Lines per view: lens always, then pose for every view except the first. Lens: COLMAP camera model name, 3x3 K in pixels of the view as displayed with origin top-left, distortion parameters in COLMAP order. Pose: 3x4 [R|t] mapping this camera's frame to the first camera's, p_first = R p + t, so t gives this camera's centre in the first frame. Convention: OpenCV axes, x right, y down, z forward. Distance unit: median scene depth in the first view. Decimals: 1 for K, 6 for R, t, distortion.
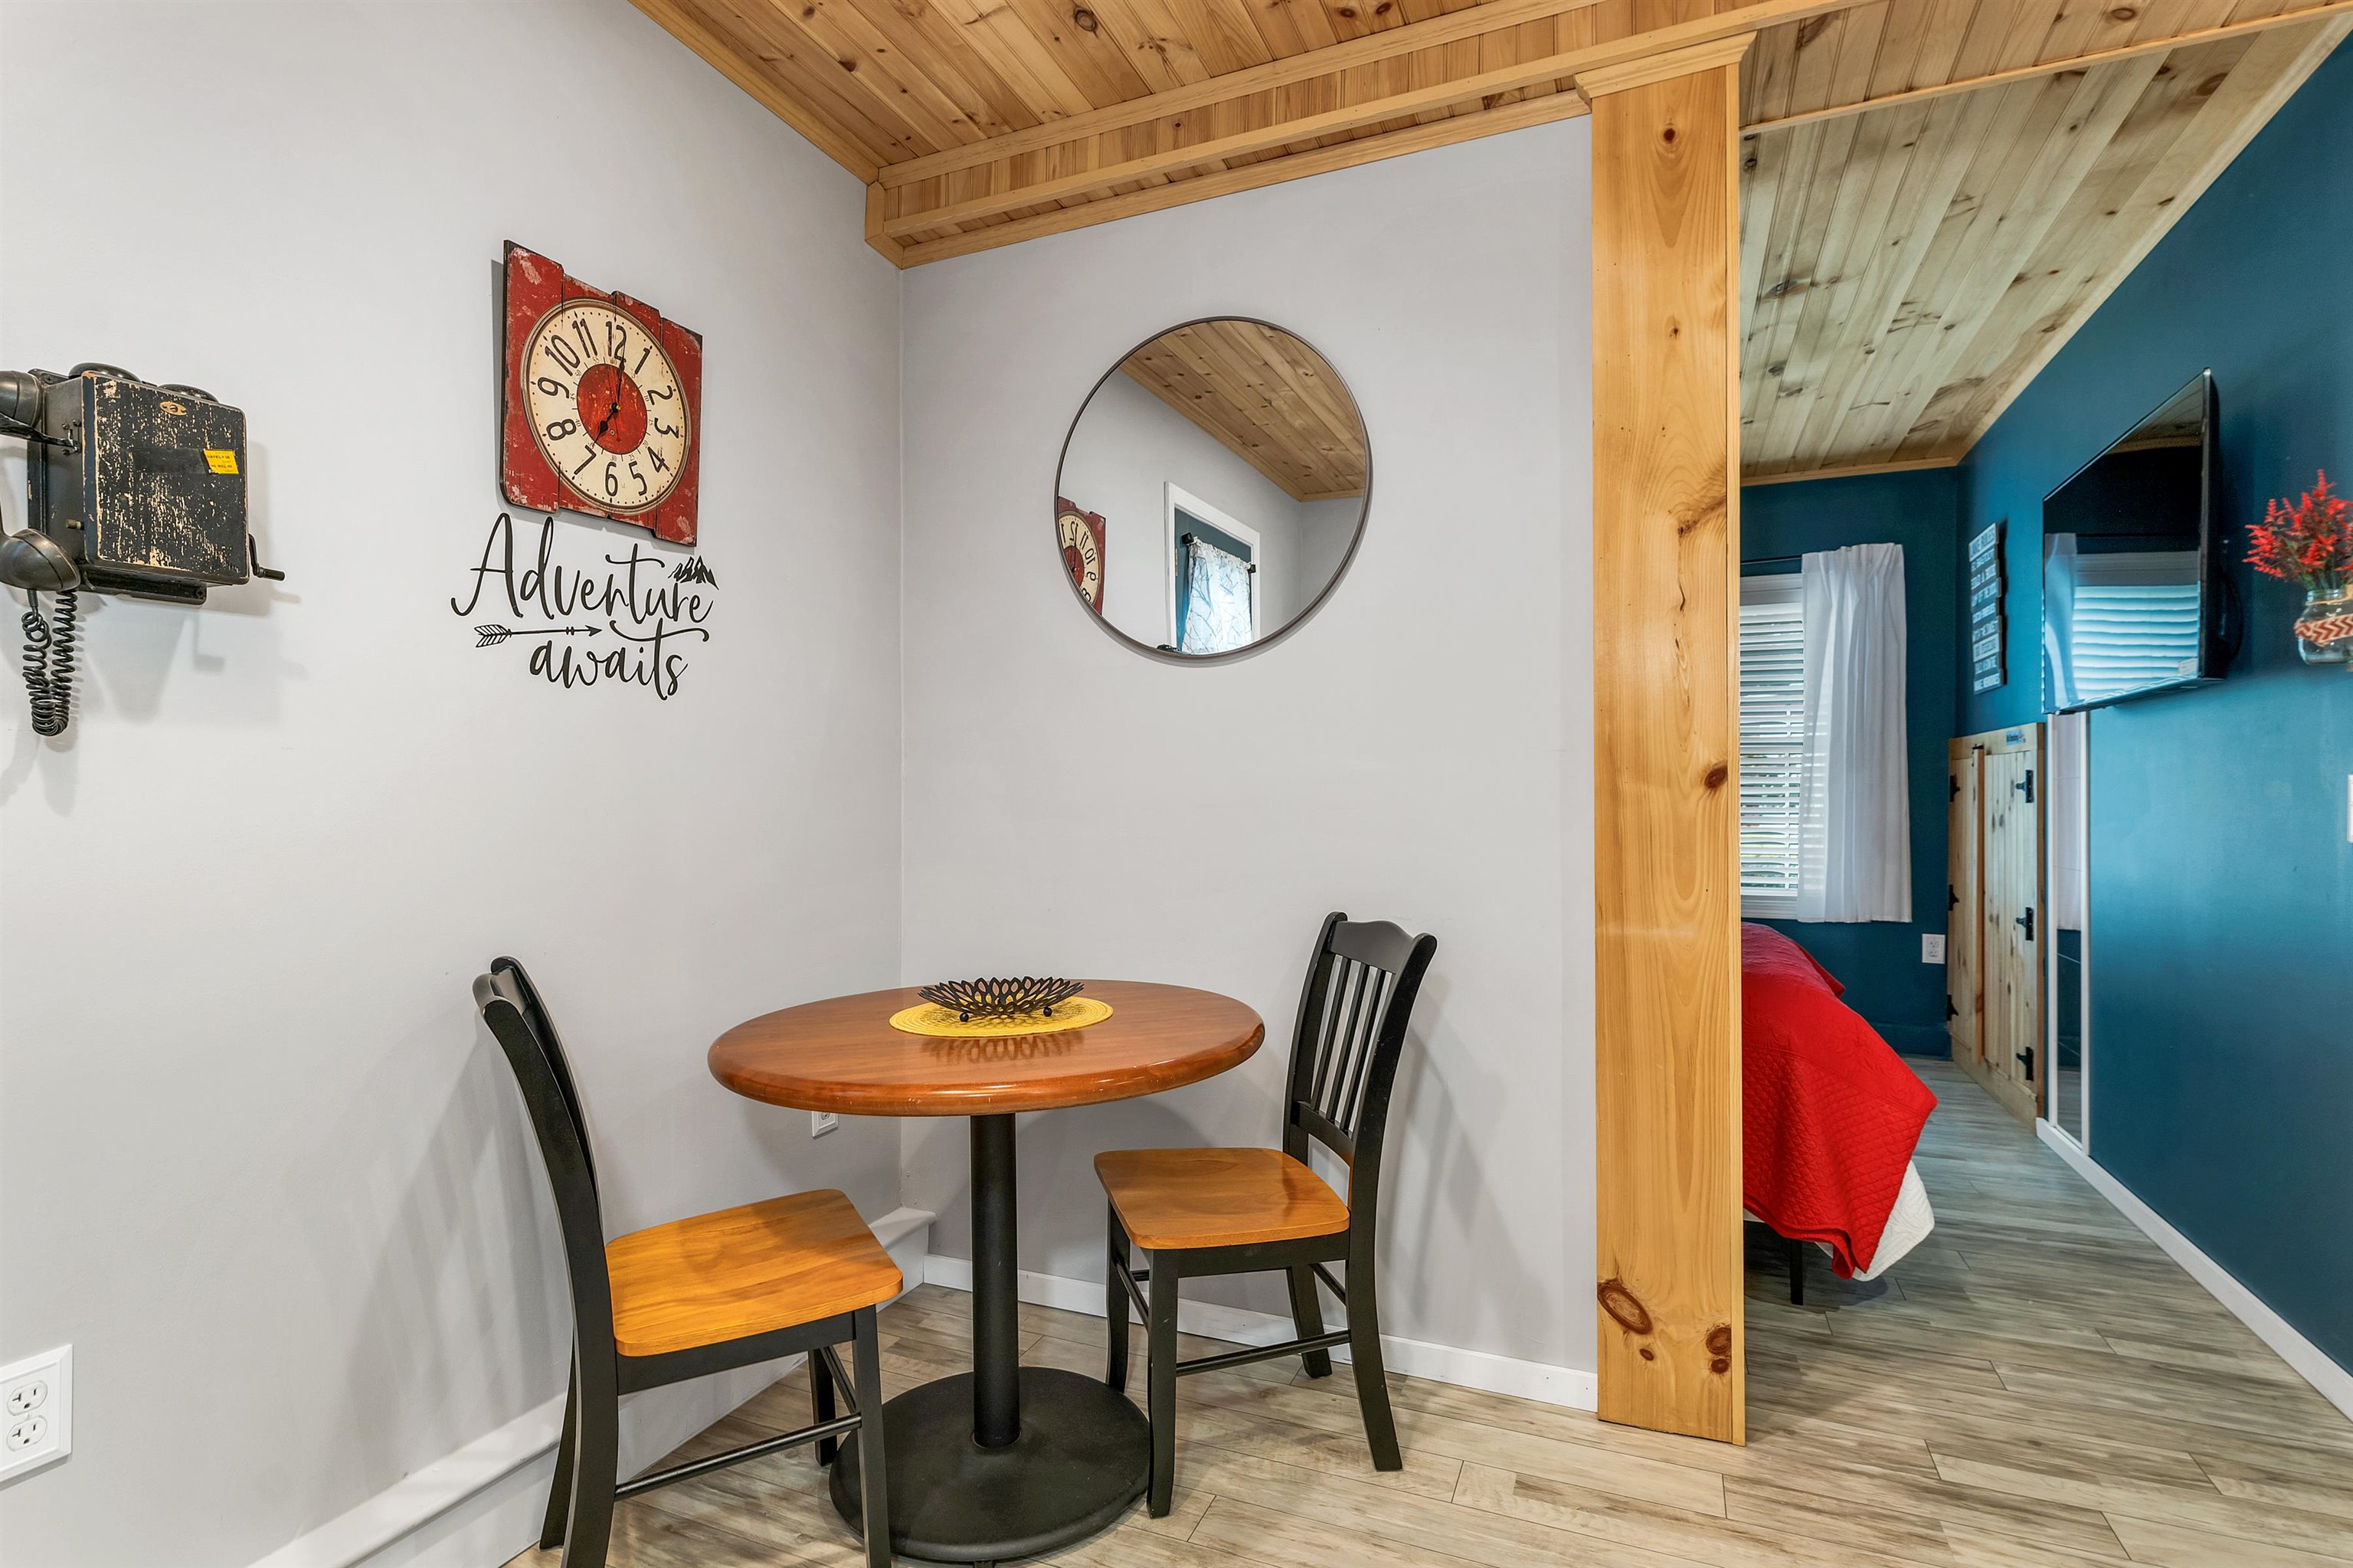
lens RADIAL K [[1119.9, 0, 1173.7], [0, 1119.9, 797.5], [0, 0, 1]] dist [-0.001408, -0.001673]
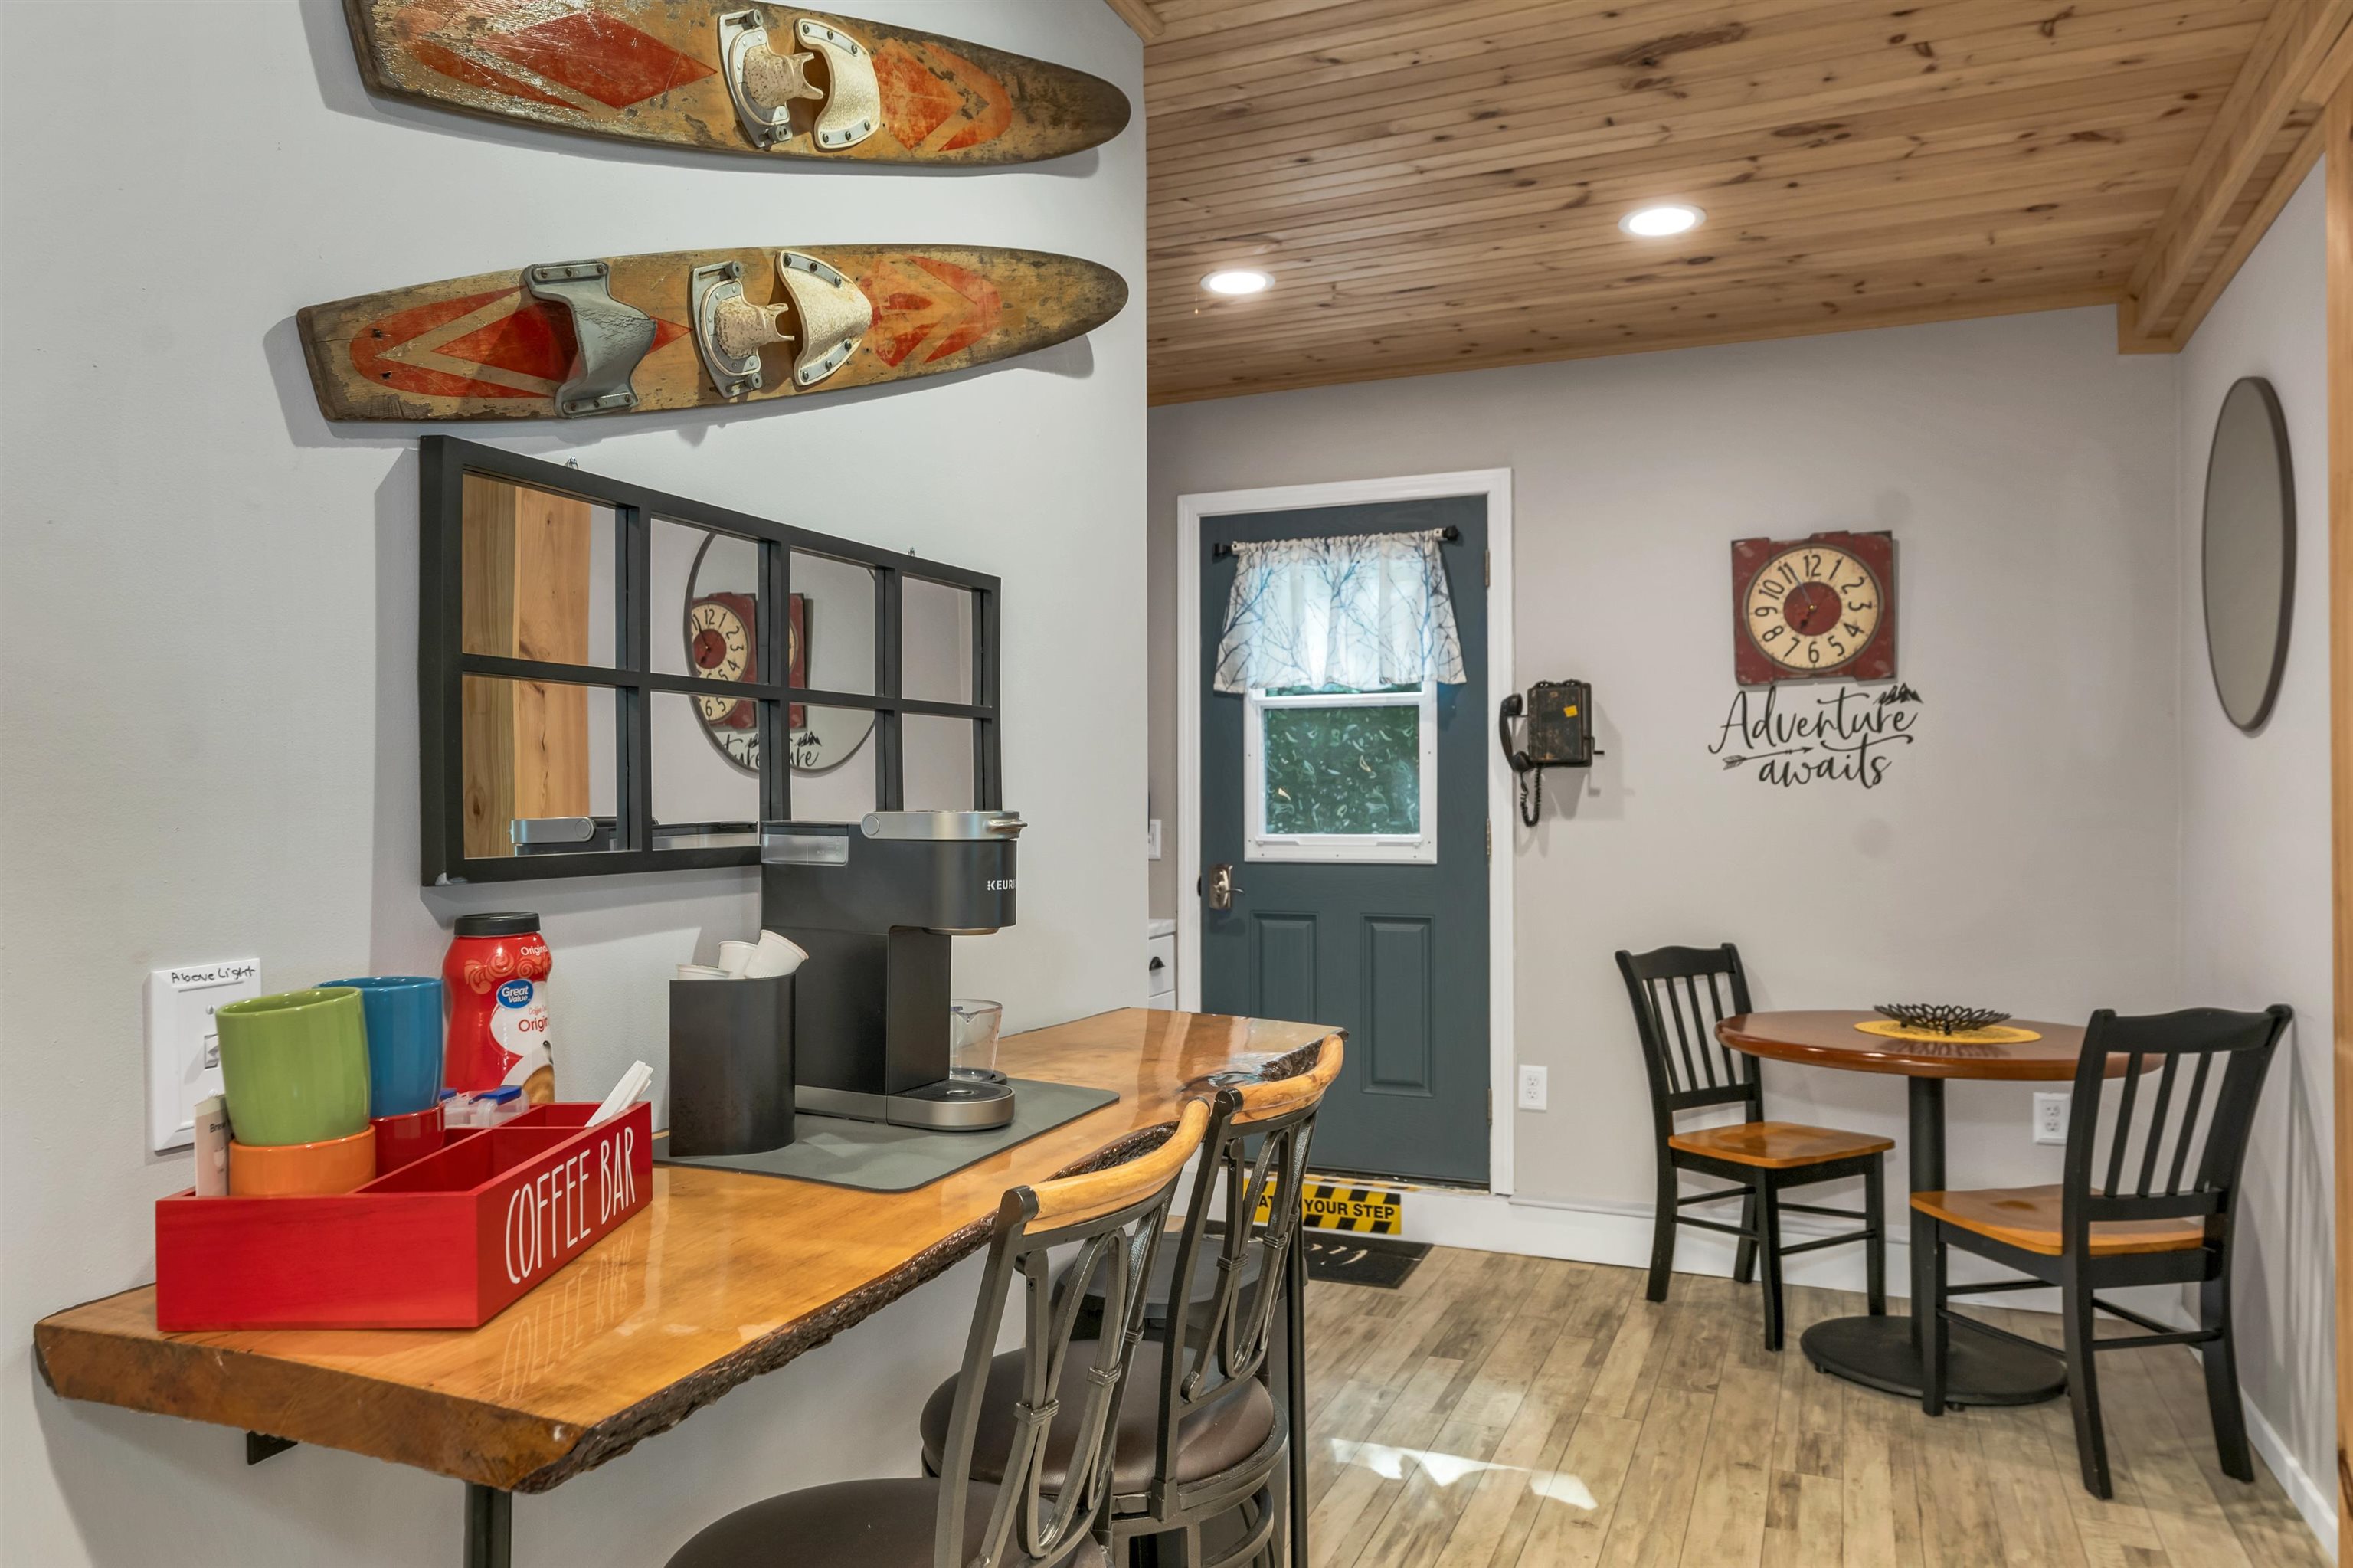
lens RADIAL K [[1622.8, 0, 1179.6], [0, 1622.8, 773.8], [0, 0, 1]] dist [-0.003315, -0.000856]
pose [[0.012449, -0.011820, -0.999853, 1.776918], [-0.004722, 0.999918, -0.011880, -0.082942], [0.999911, 0.004869, 0.012392, 0.081096]]
